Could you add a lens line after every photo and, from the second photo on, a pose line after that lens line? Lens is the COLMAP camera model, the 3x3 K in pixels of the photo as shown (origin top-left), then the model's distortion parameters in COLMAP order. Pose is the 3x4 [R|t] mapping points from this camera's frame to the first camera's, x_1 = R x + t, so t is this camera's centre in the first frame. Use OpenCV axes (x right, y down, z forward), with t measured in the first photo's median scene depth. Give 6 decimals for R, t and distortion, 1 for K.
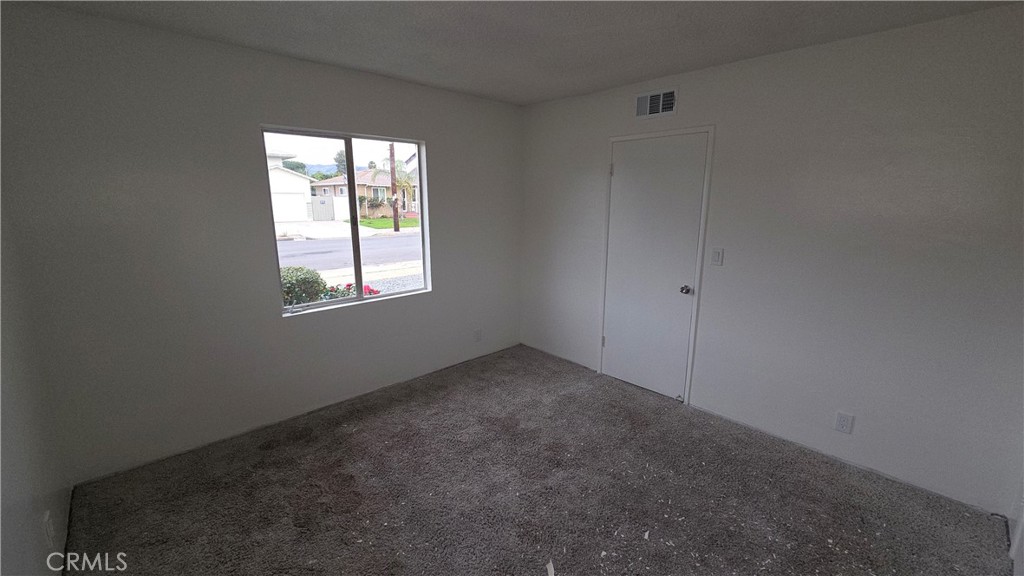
lens RADIAL K [[418.4, 0, 508.7], [0, 418.4, 286.9], [0, 0, 1]] dist [0.001598, 0.000191]
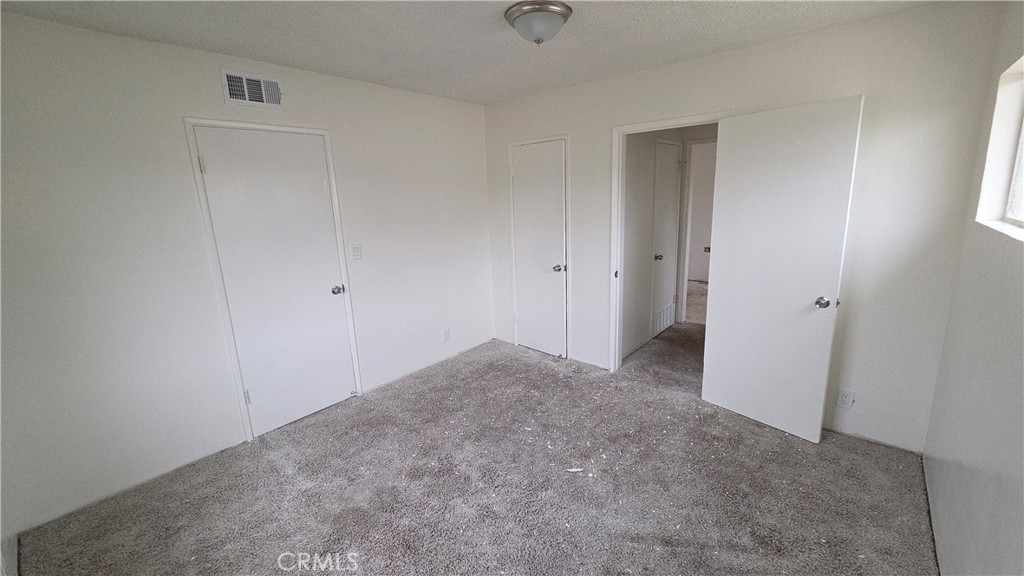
lens RADIAL K [[418.4, 0, 514.2], [0, 418.4, 288.3], [0, 0, 1]] dist [0.001598, 0.000191]
pose [[-0.115537, -0.220967, 0.968414, -0.616157], [0.242821, 0.939080, 0.243243, -0.141599], [-0.963166, 0.263255, -0.054843, 0.651282]]
